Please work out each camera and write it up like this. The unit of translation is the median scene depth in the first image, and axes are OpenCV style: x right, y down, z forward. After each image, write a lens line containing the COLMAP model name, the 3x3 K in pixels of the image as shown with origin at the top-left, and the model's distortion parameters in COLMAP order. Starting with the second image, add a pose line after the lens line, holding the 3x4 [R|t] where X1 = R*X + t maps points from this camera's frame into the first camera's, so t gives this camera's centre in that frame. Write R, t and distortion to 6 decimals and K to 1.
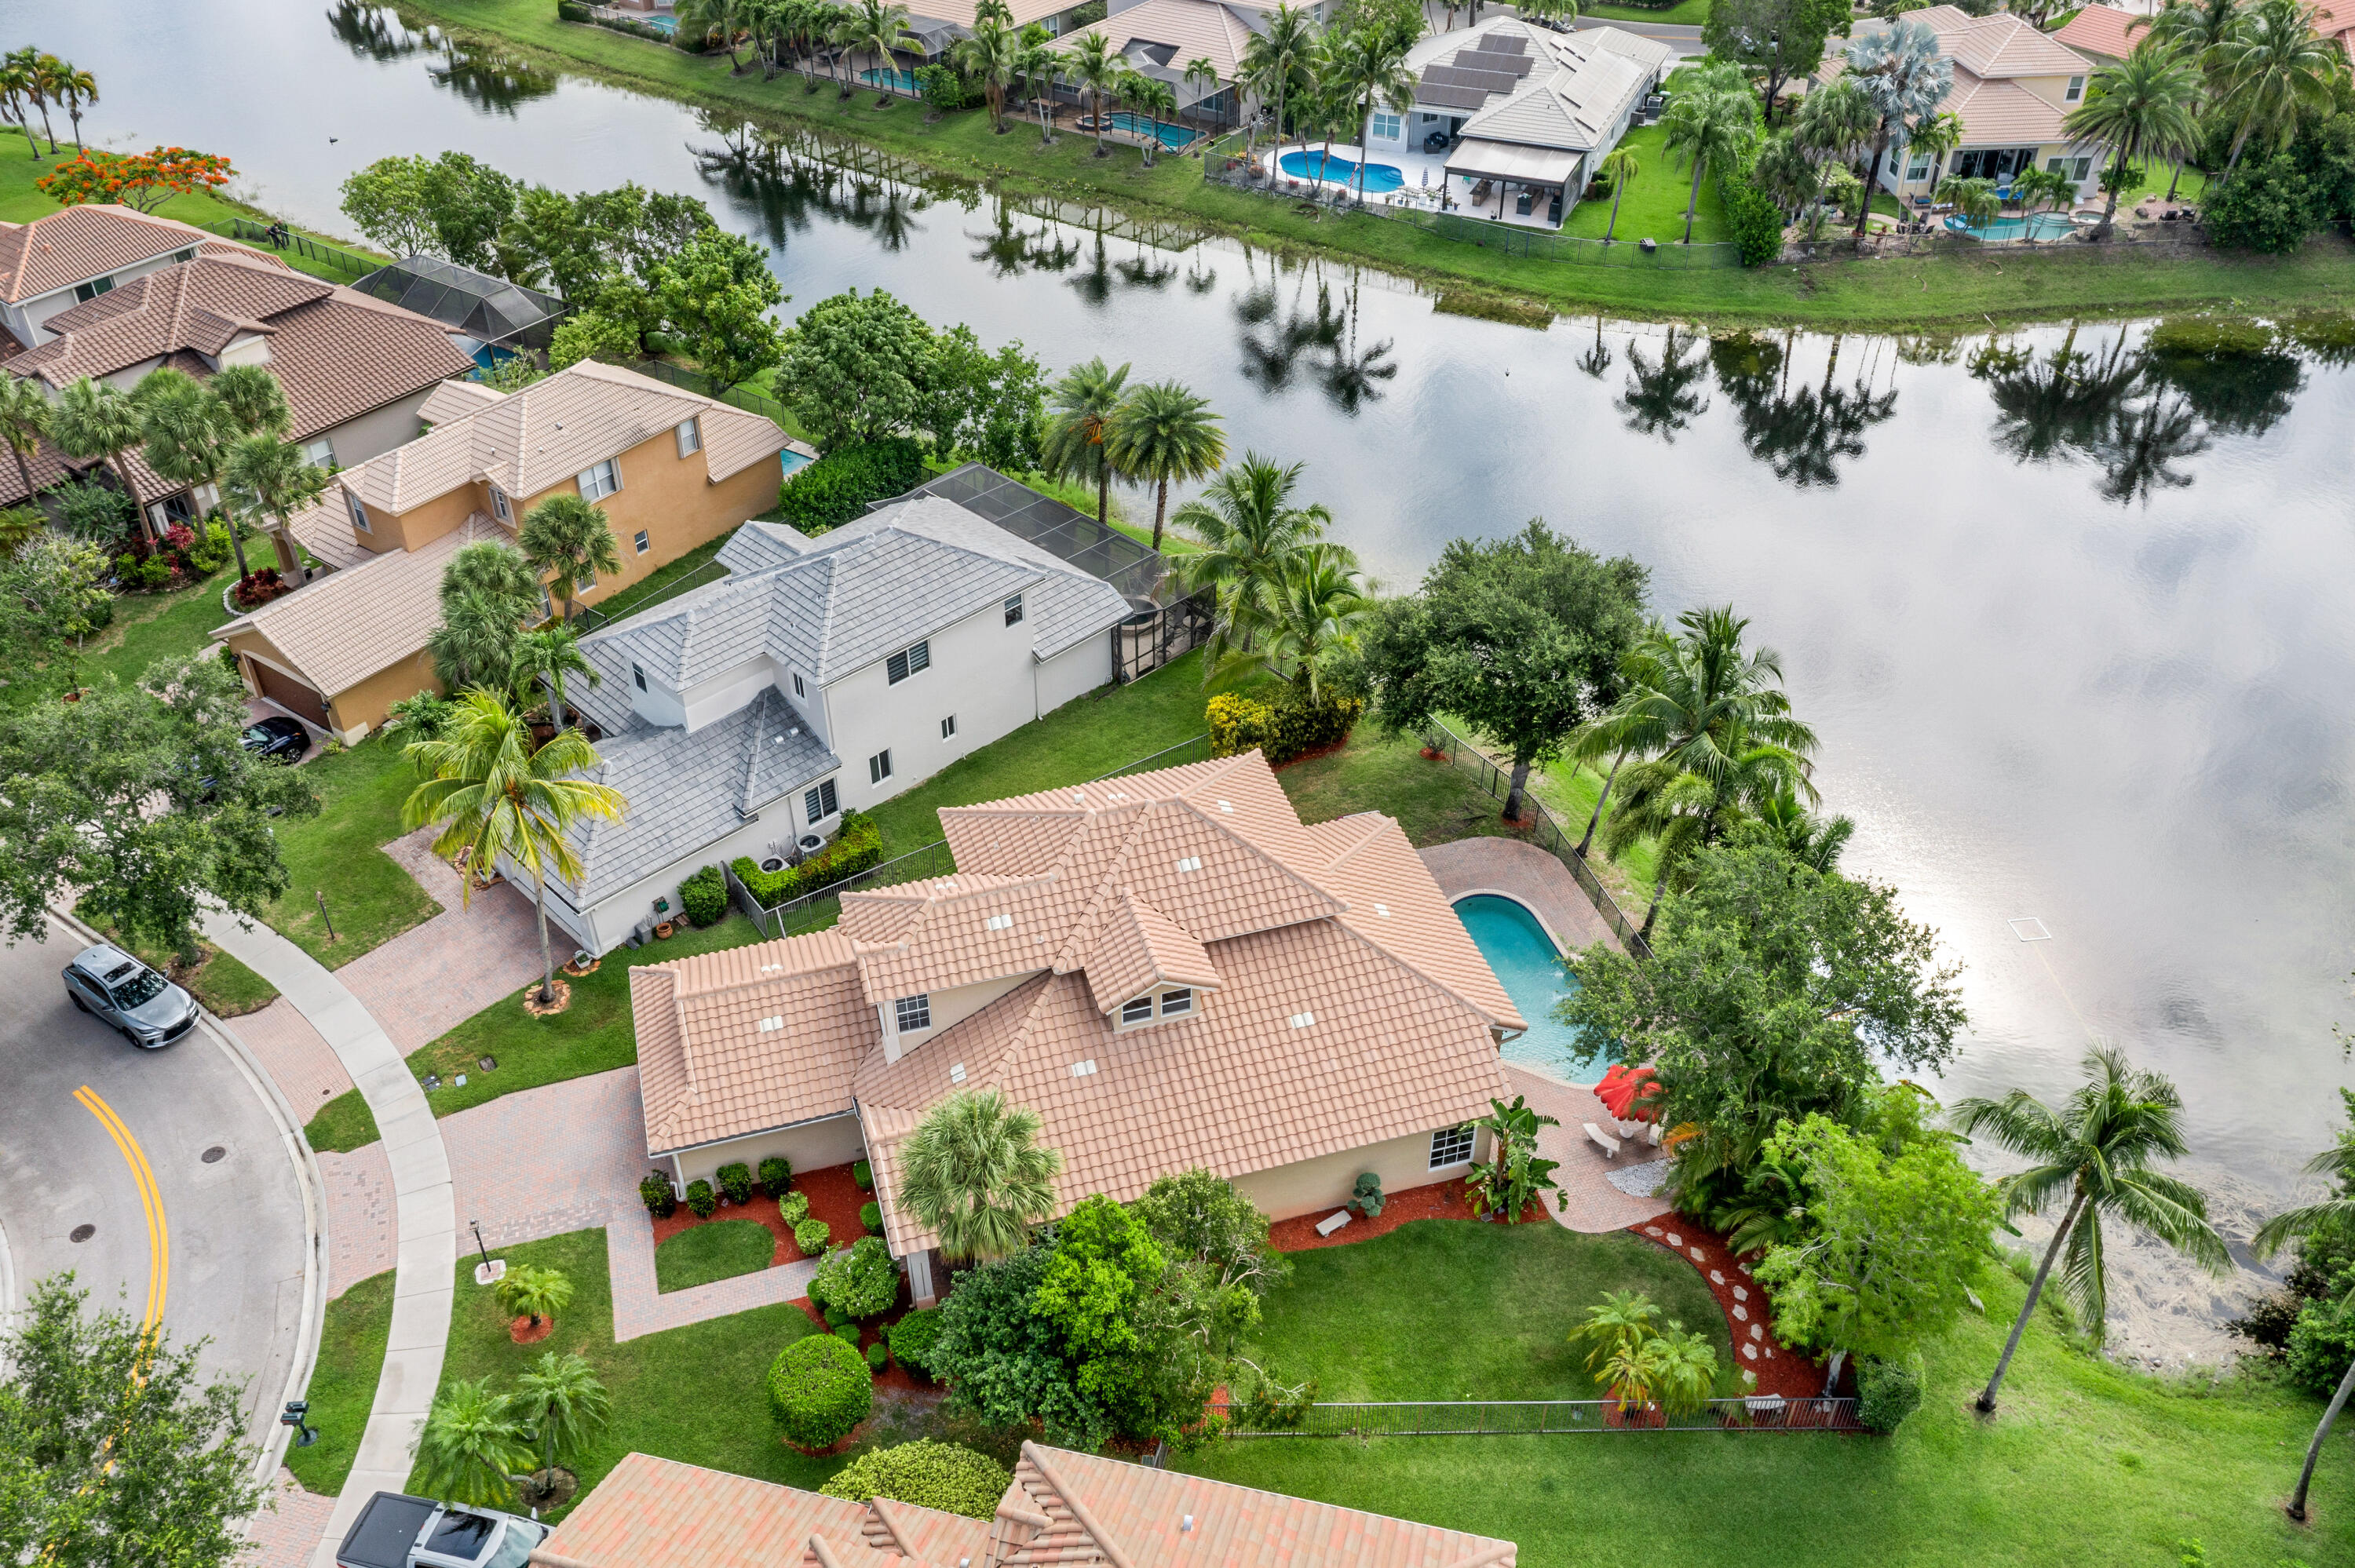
lens RADIAL K [[1873.2, 0, 1172.7], [0, 1873.2, 776.9], [0, 0, 1]] dist [-0.009821, 0.006773]
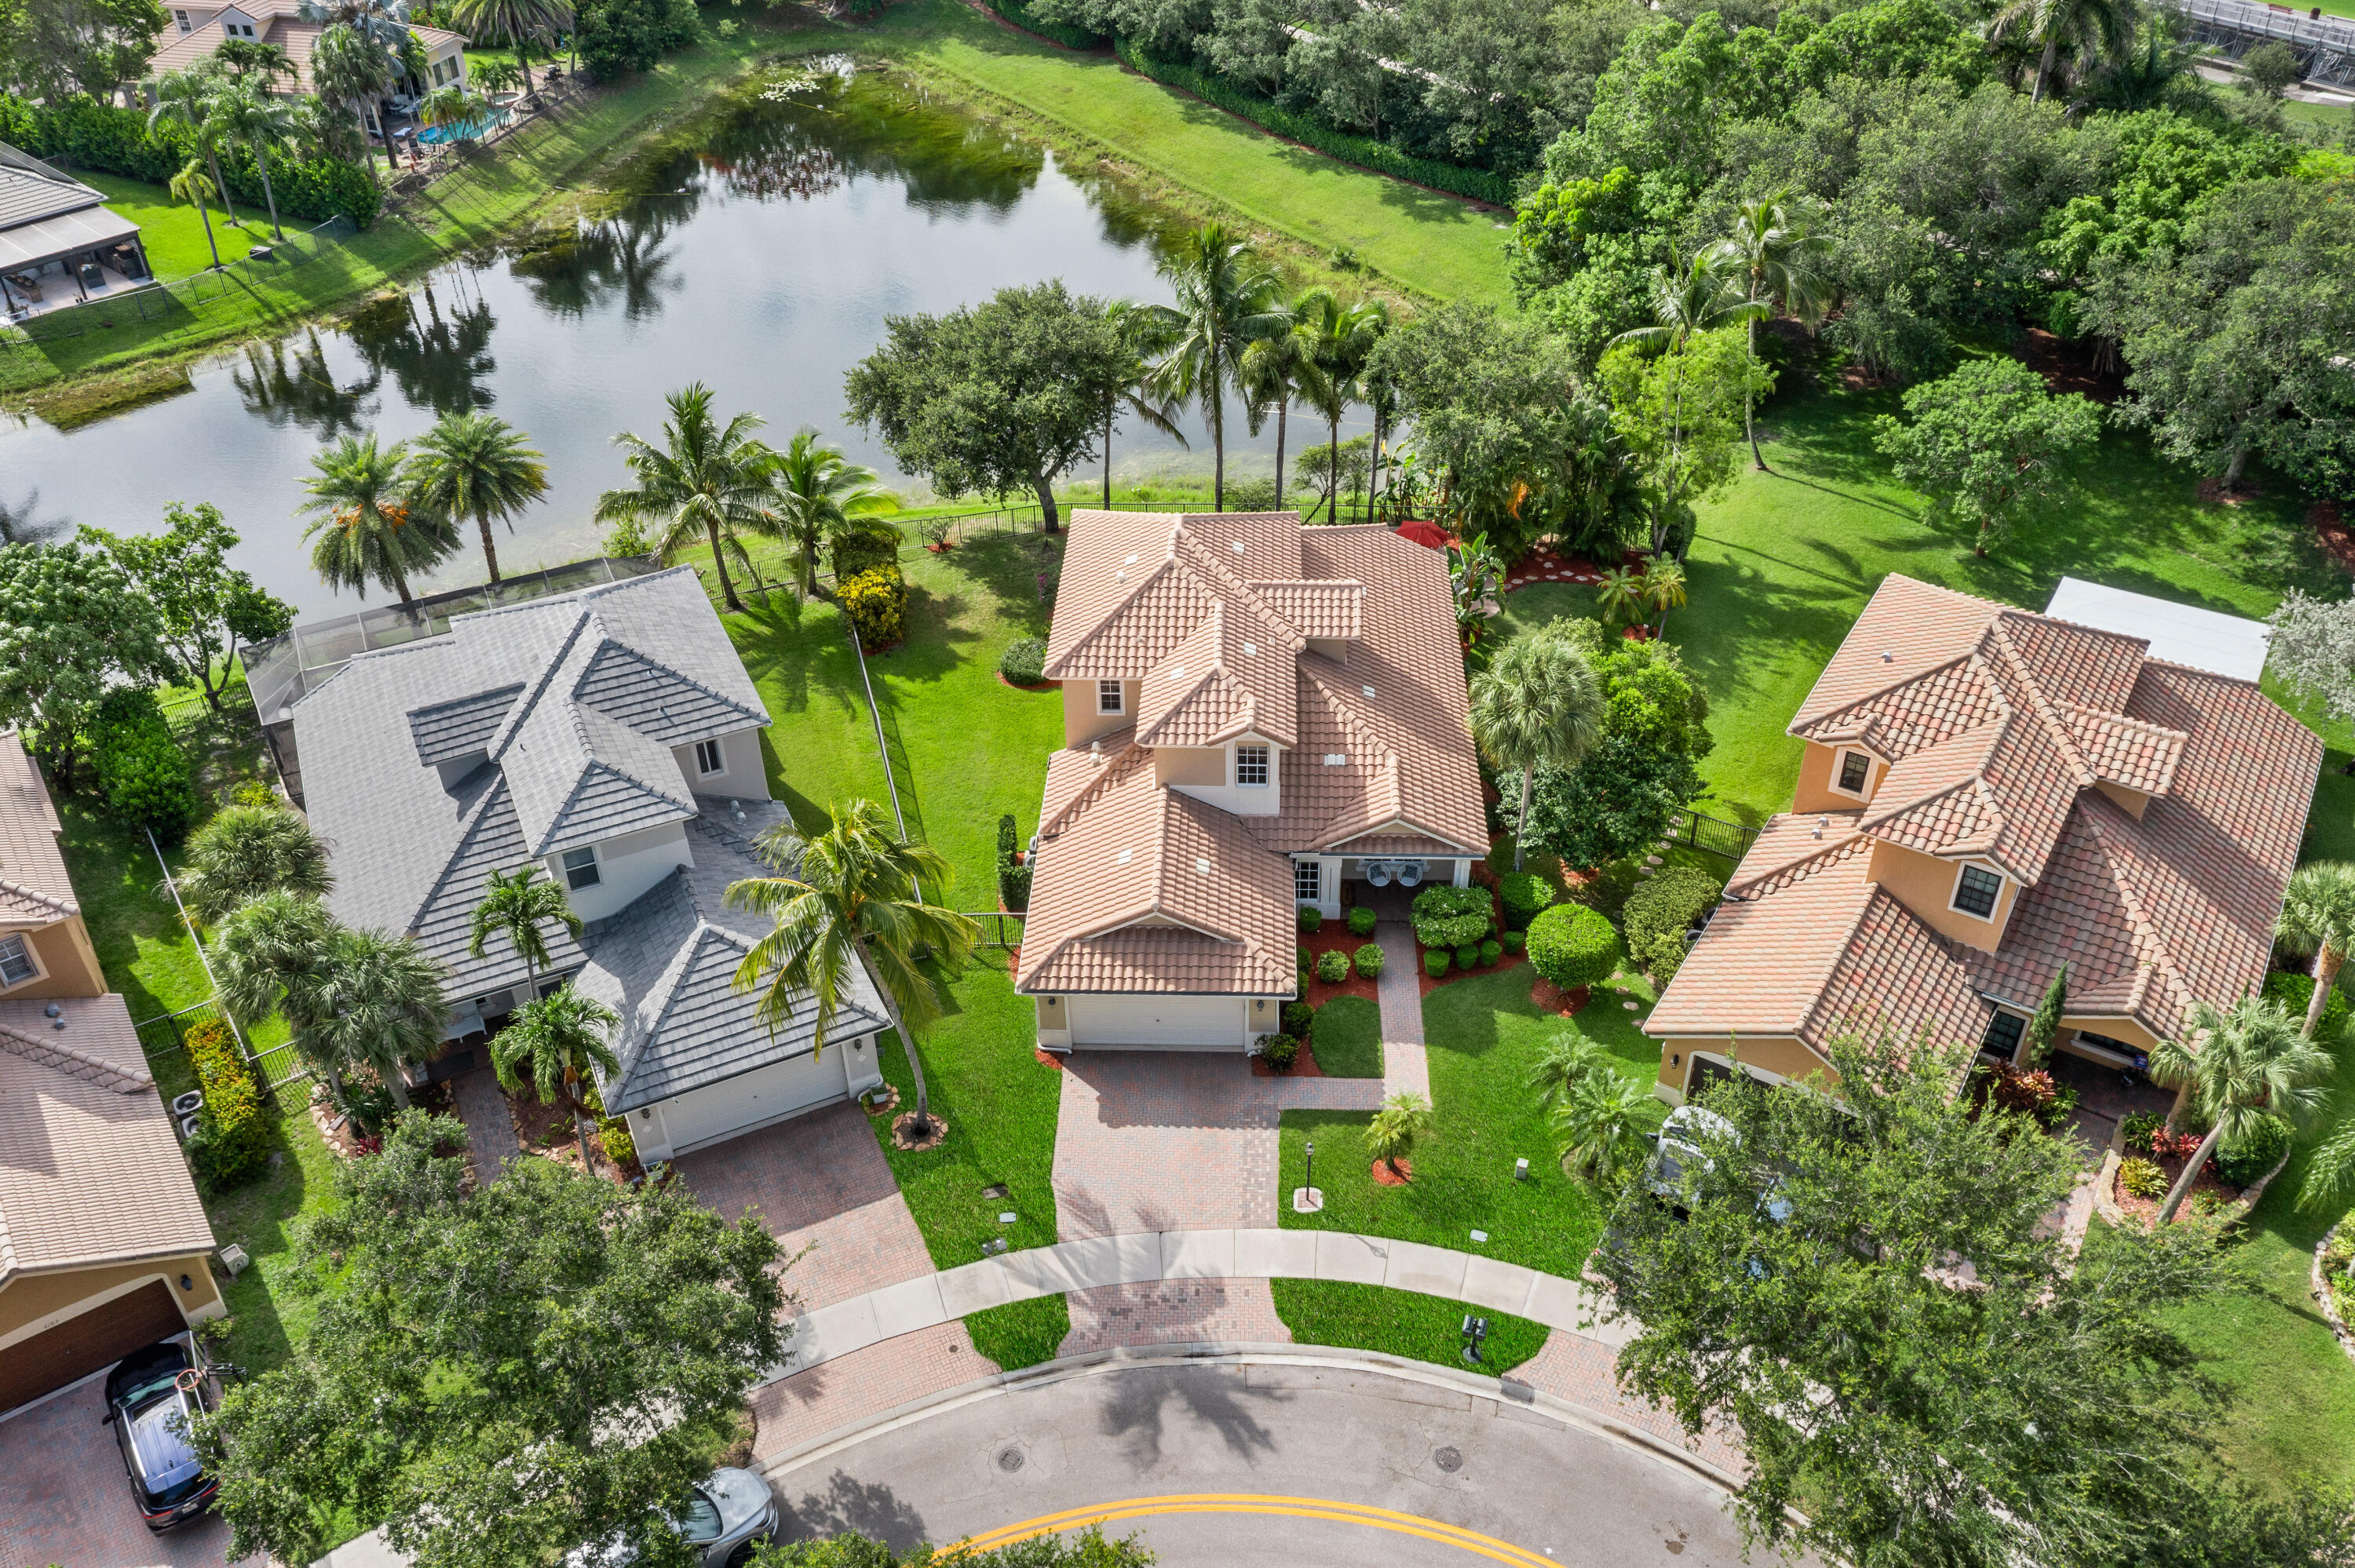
lens RADIAL K [[1865.8, 0, 1177.5], [0, 1865.8, 784.0], [0, 0, 1]] dist [-0.009731, -0.012493]
pose [[0.330648, -0.564152, 0.756574, -0.653688], [0.575804, 0.755758, 0.311898, -0.153445], [-0.747745, 0.332510, 0.574731, 0.285025]]
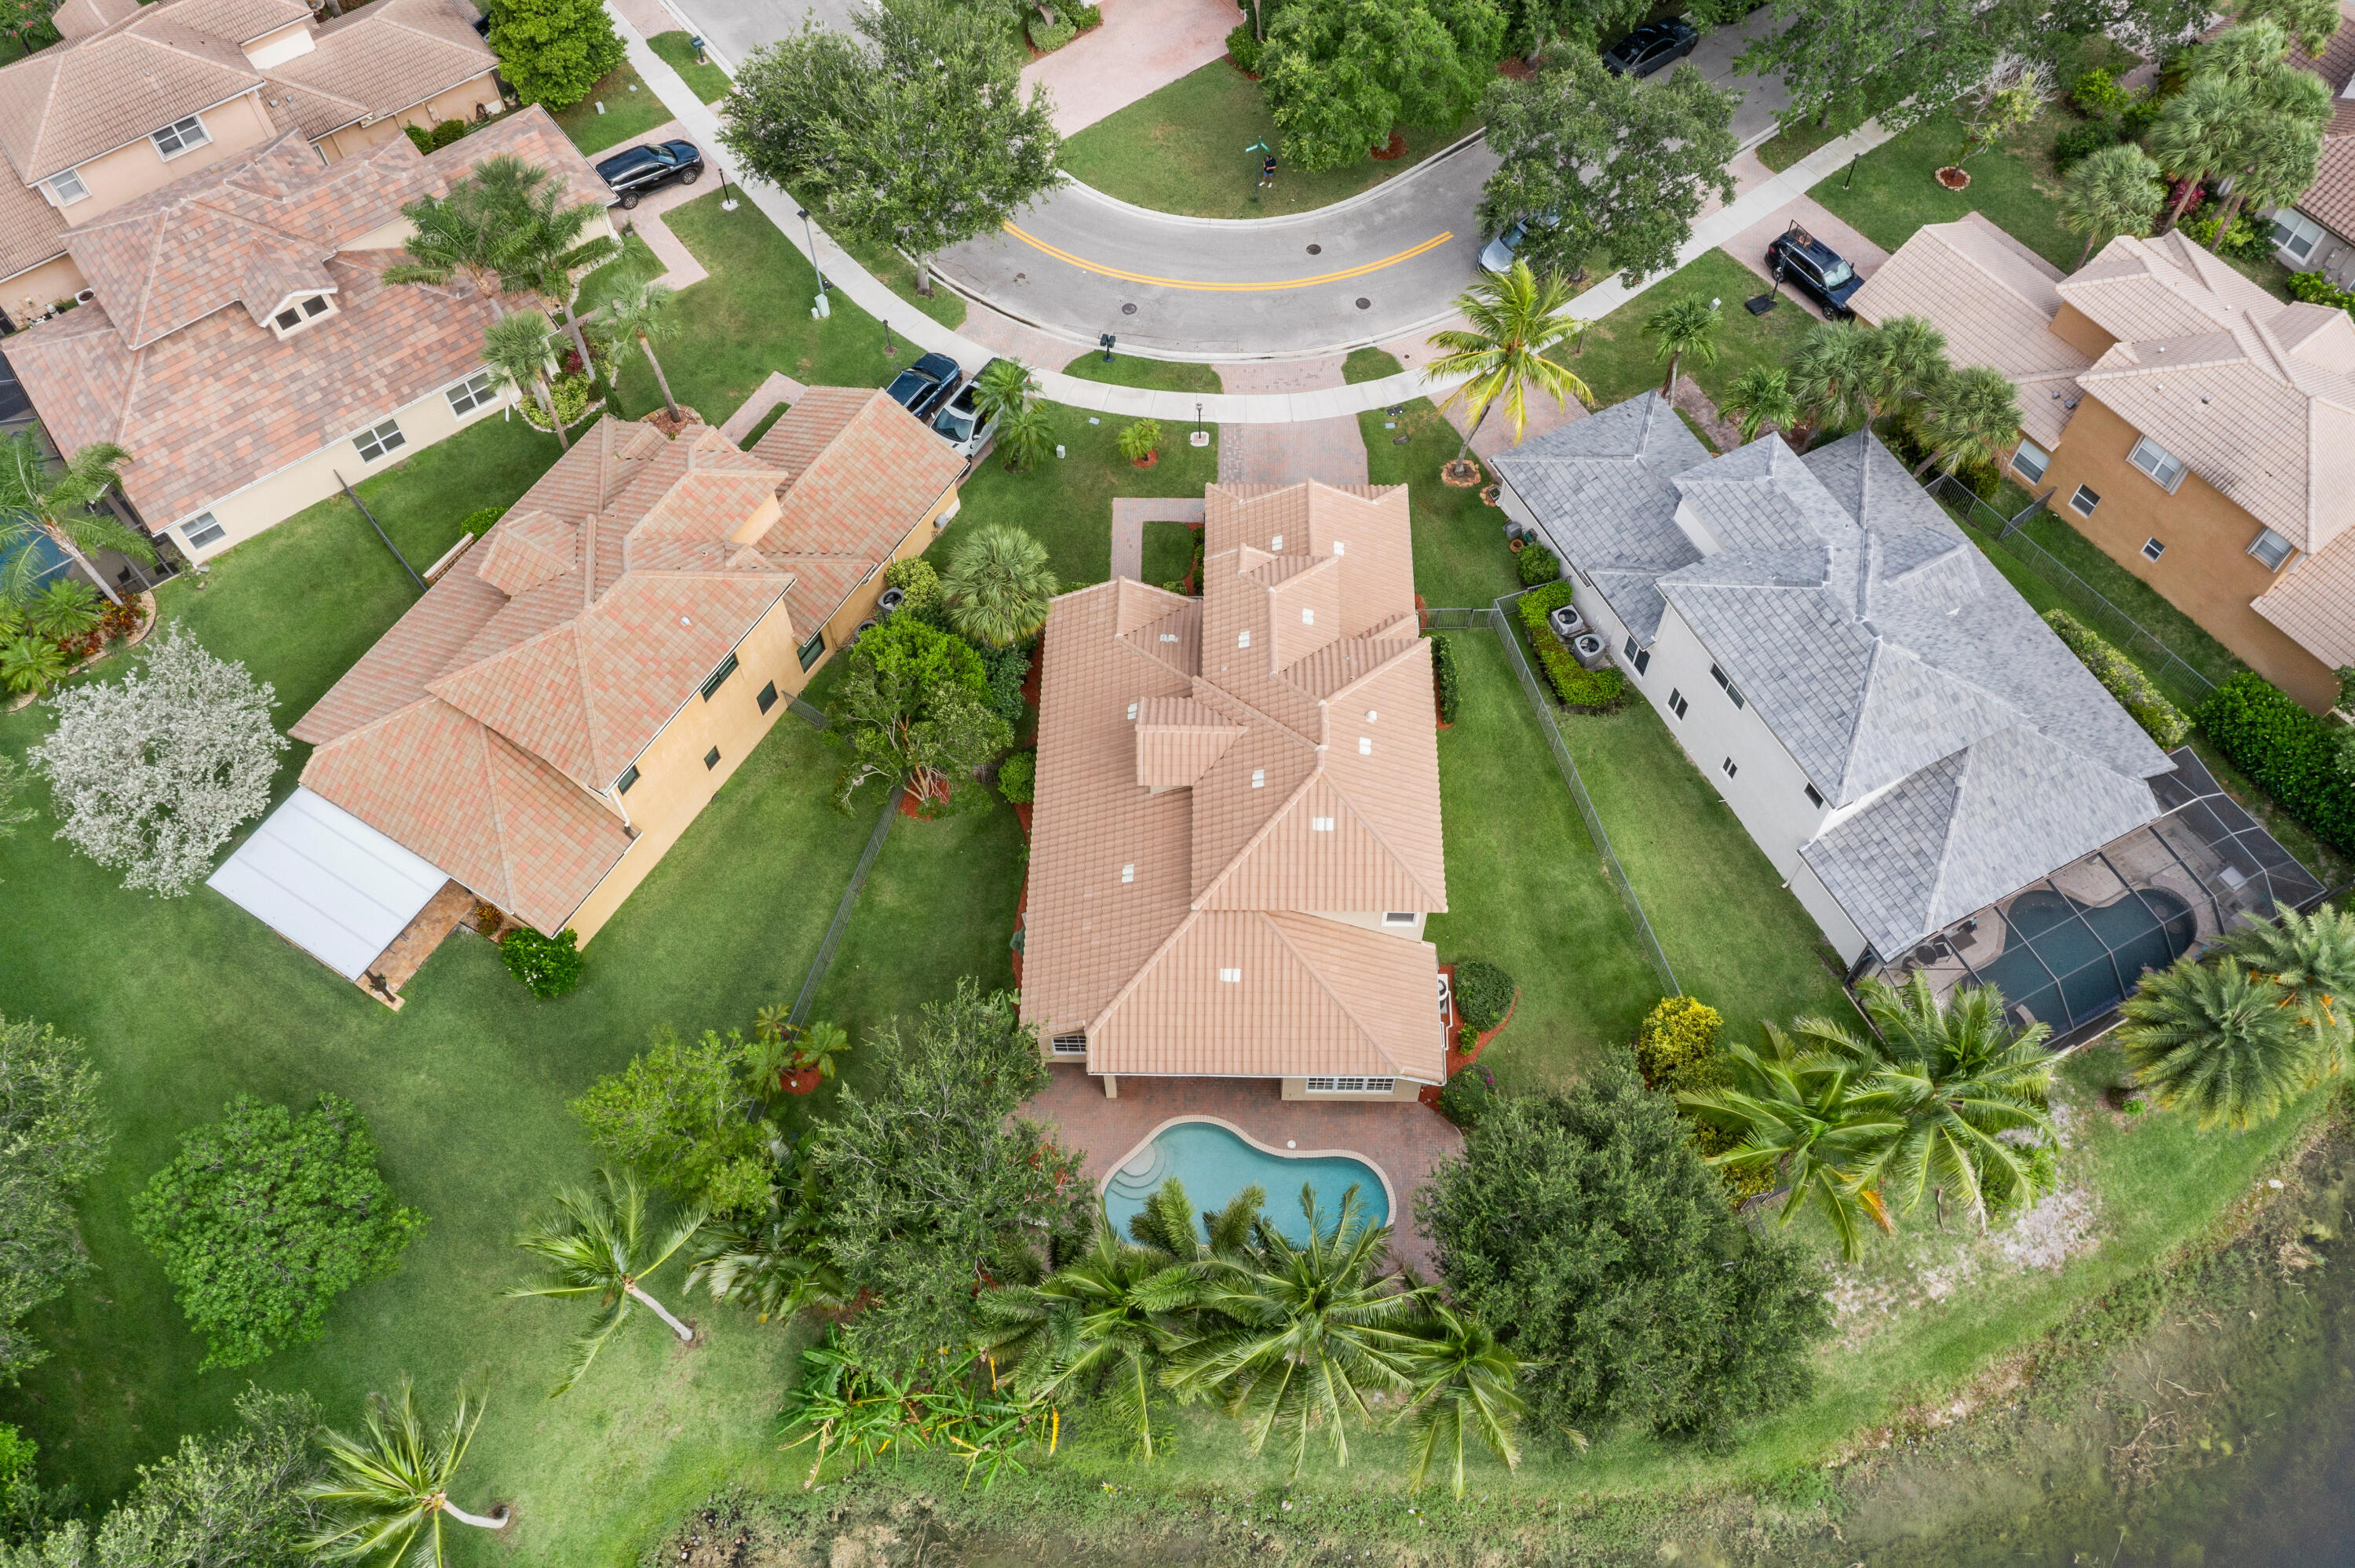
lens RADIAL K [[1889.3, 0, 1172.4], [0, 1889.3, 767.7], [0, 0, 1]] dist [-0.007198, -0.004445]
pose [[-0.310612, 0.819482, -0.481633, 0.387132], [-0.550613, 0.257908, 0.793920, -0.565837], [0.774820, 0.511794, 0.371107, 0.368257]]
